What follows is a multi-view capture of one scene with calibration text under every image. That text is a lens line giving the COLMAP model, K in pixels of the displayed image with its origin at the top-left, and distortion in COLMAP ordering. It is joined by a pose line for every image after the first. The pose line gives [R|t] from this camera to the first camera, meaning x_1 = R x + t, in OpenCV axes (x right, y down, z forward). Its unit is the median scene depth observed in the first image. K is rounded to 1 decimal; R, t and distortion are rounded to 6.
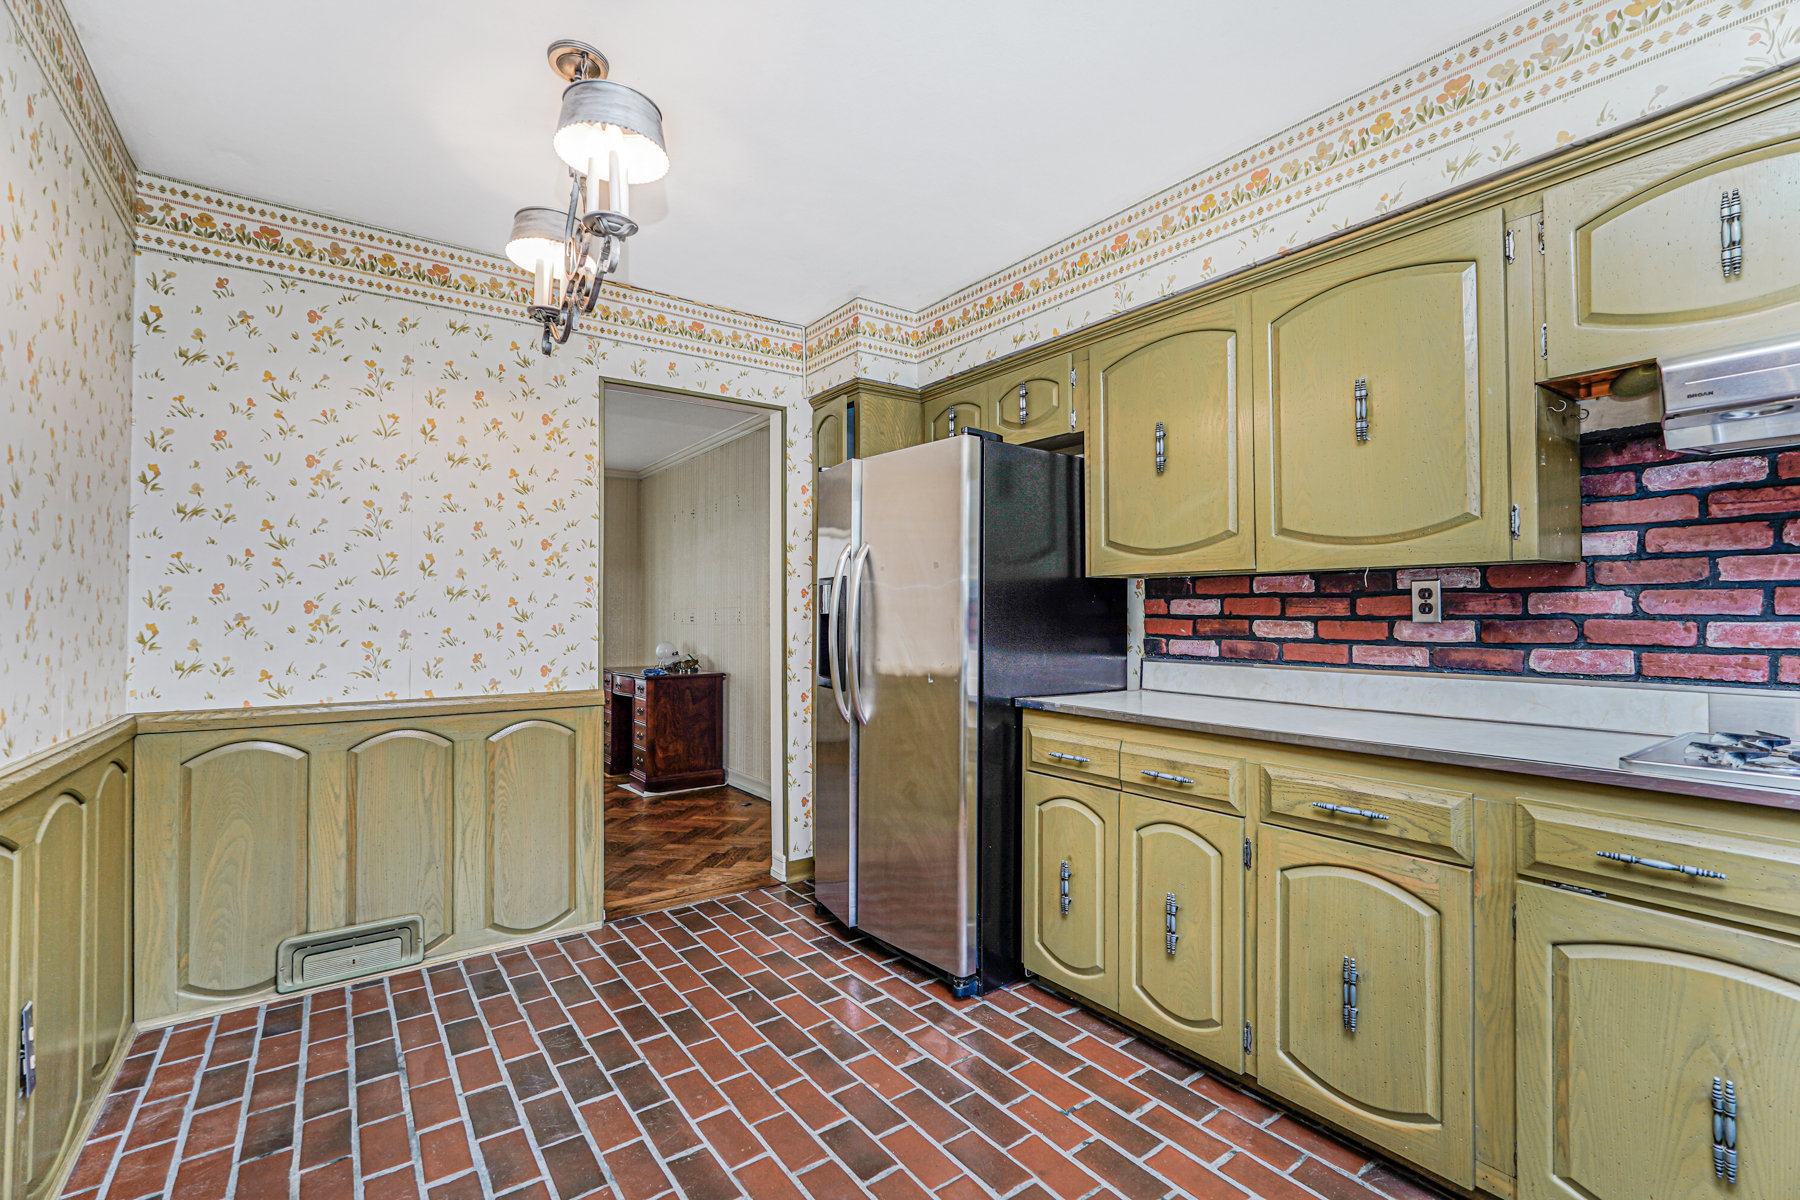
lens RADIAL K [[796.2, 0, 904.0], [0, 796.2, 602.5], [0, 0, 1]] dist [-0.013475, 0.007208]
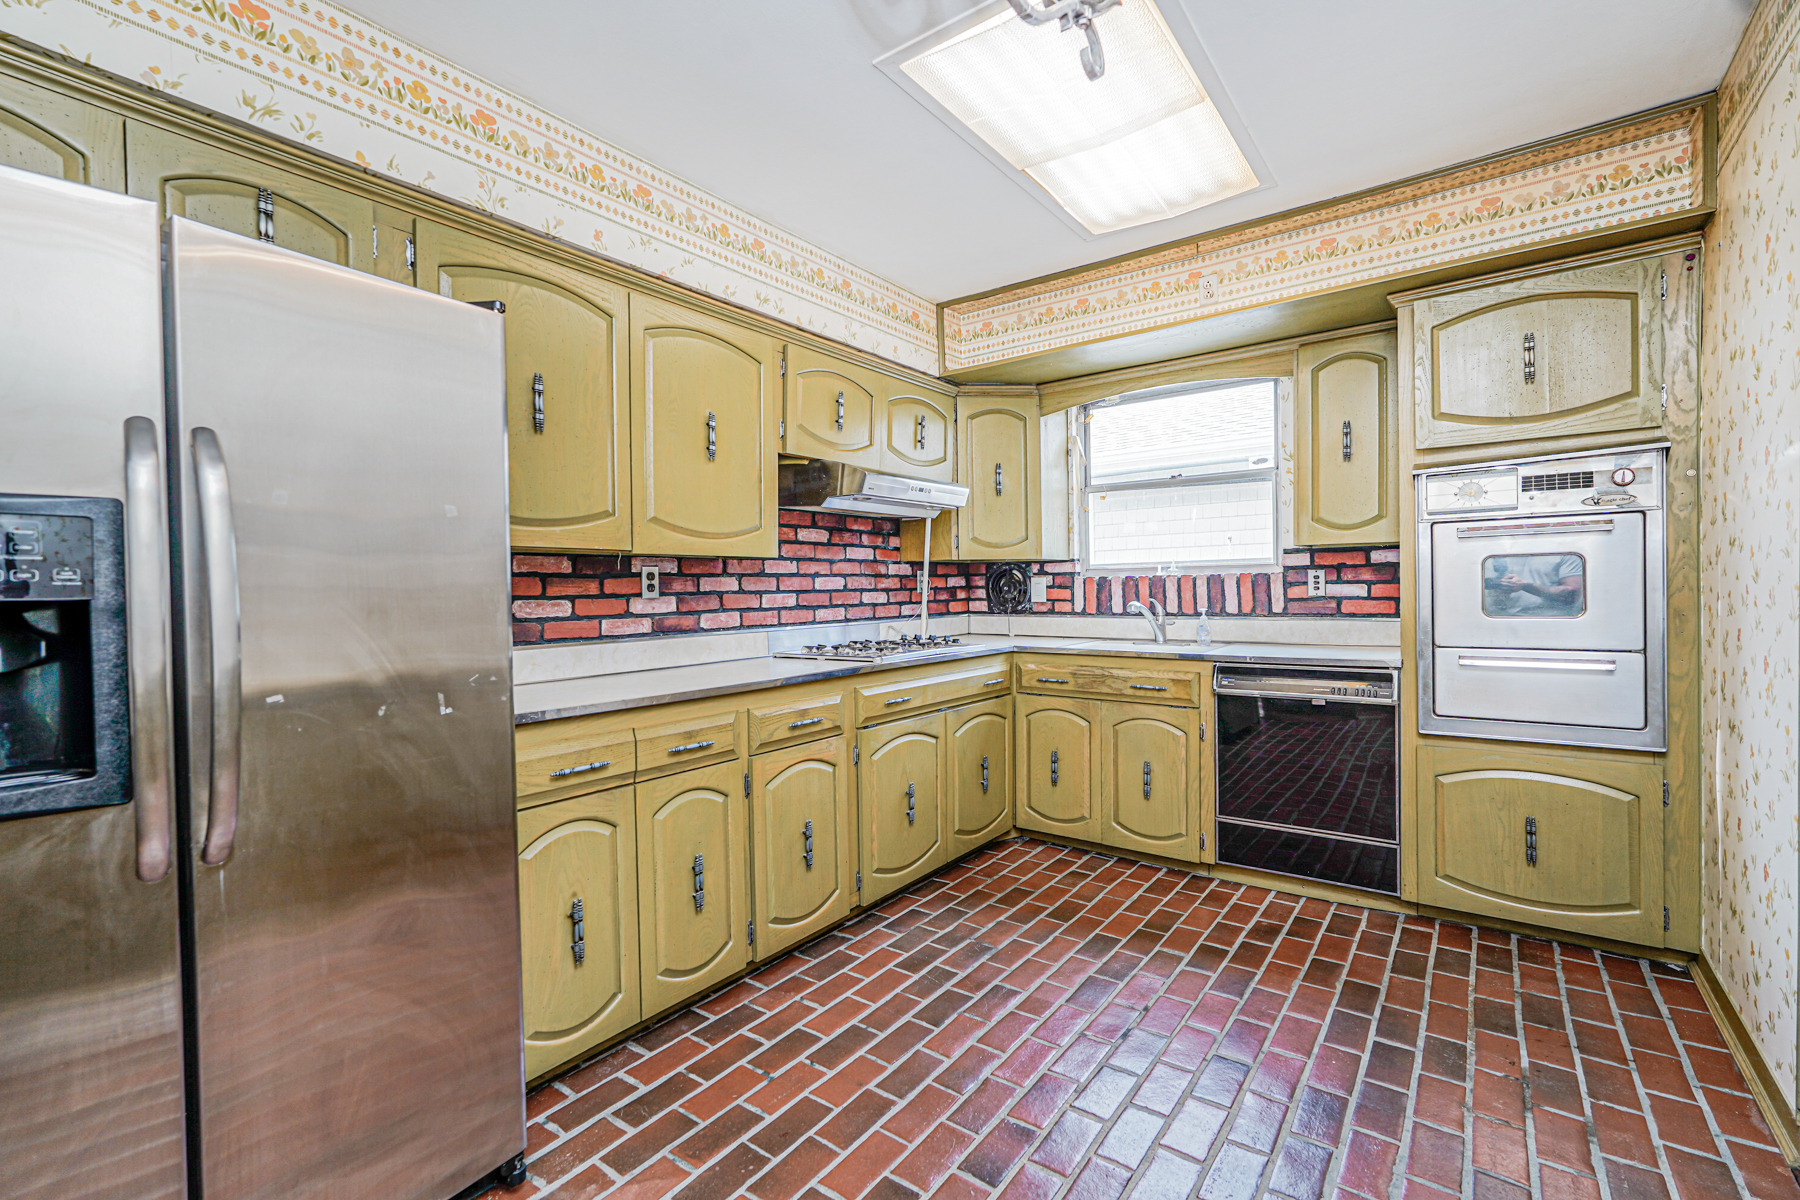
lens RADIAL K [[796.2, 0, 903.9], [0, 796.2, 603.4], [0, 0, 1]] dist [-0.013475, 0.007208]
pose [[-0.297443, -0.013025, 0.954651, -0.692652], [0.002446, 0.999893, 0.014404, 0.015005], [-0.954736, 0.006620, -0.297379, 0.964974]]
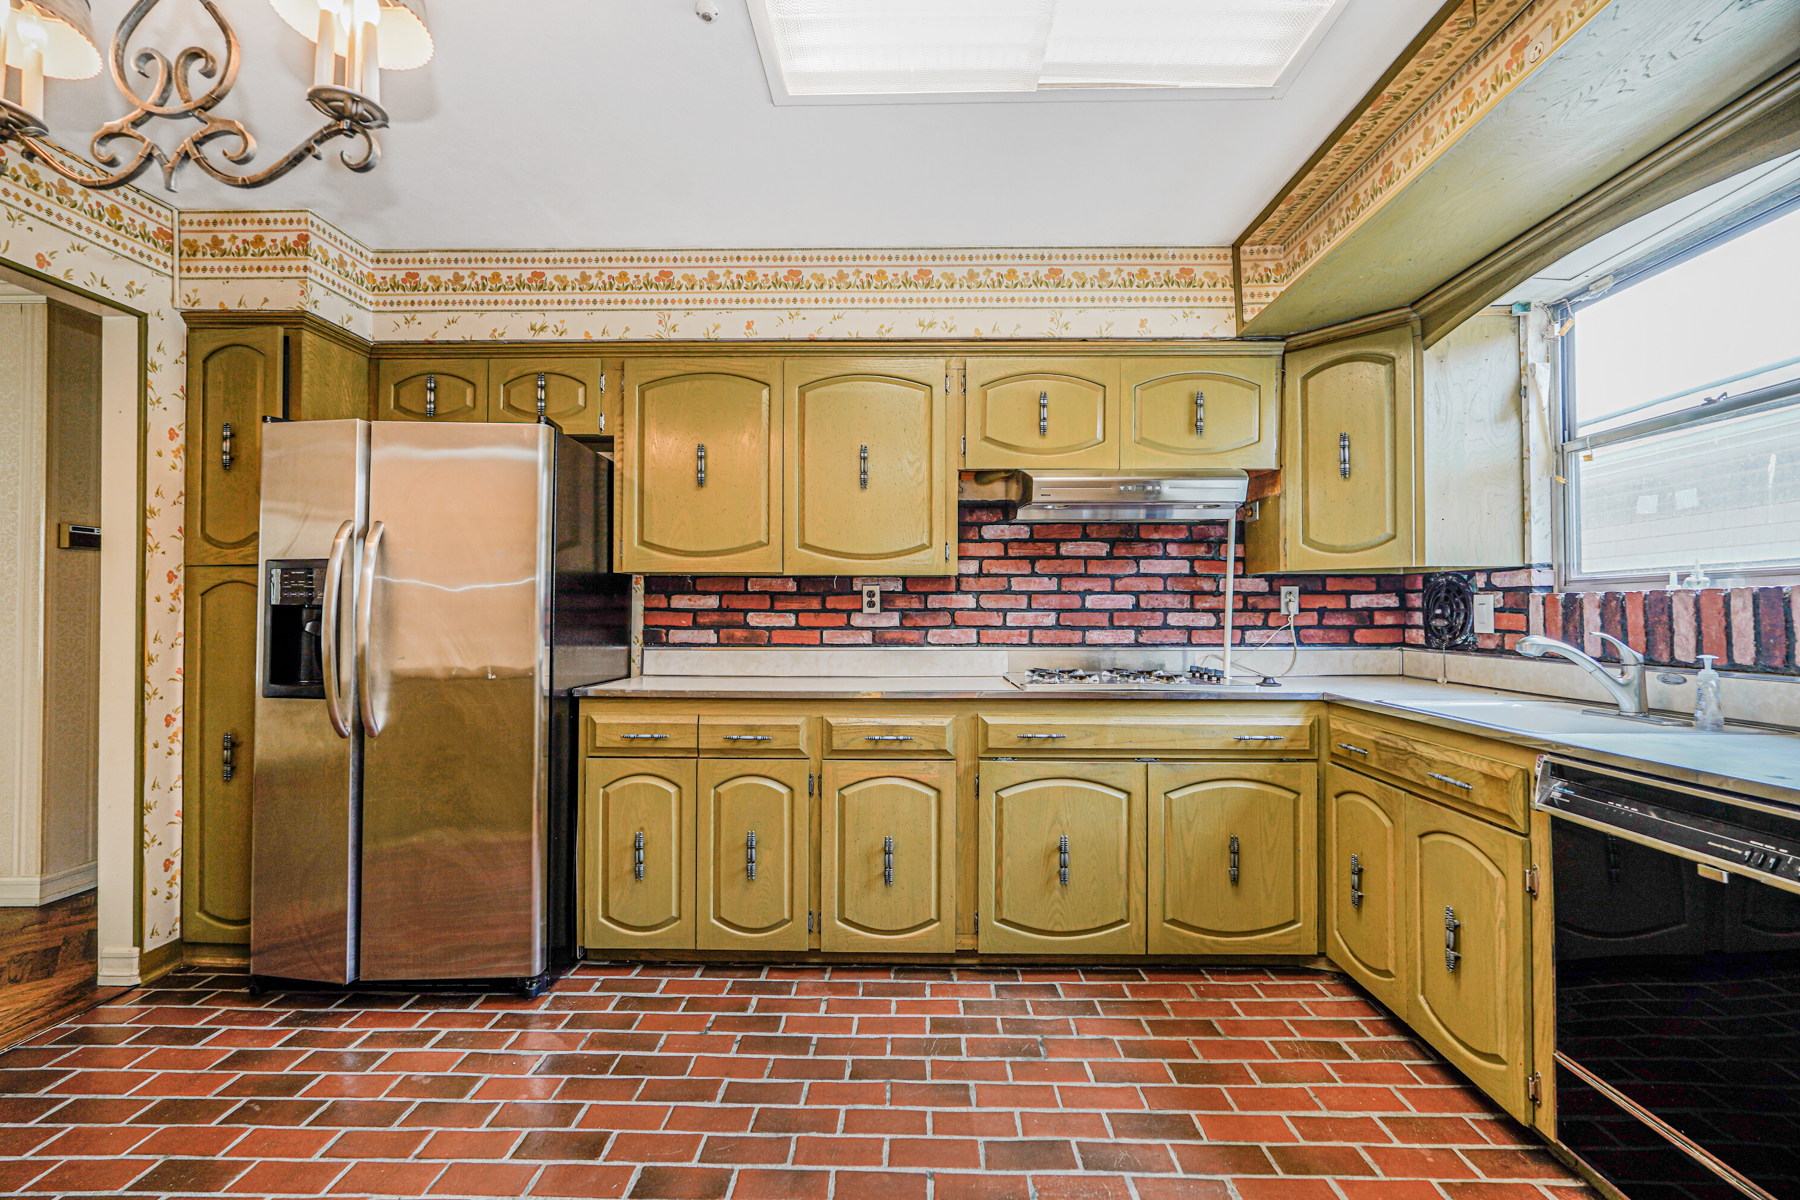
lens RADIAL K [[796.2, 0, 900.5], [0, 796.2, 601.0], [0, 0, 1]] dist [-0.013475, 0.007208]
pose [[0.606642, 0.012468, 0.794877, -0.473430], [-0.012987, 0.999899, -0.005772, 0.009239], [-0.794869, -0.006822, 0.606743, 0.055826]]
